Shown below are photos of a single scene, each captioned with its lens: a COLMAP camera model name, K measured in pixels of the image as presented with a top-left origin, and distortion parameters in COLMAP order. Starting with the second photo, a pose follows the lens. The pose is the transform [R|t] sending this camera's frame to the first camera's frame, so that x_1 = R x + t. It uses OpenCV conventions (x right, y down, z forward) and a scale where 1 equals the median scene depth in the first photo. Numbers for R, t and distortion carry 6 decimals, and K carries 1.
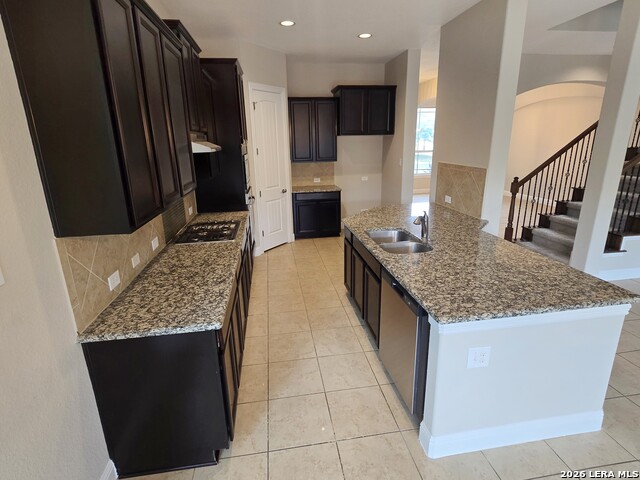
lens RADIAL K [[329.4, 0, 317.4], [0, 329.4, 232.3], [0, 0, 1]] dist [0.001310, -0.000717]
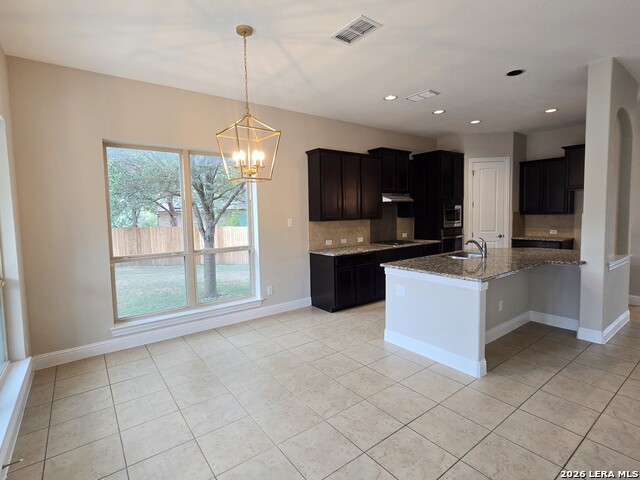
lens RADIAL K [[329.4, 0, 317.4], [0, 329.4, 232.3], [0, 0, 1]] dist [0.001310, -0.000717]
pose [[0.477952, 0.072553, -0.875385, 0.698251], [-0.227910, 0.972696, -0.043818, 0.076664], [0.848304, 0.220451, 0.481437, -0.189872]]
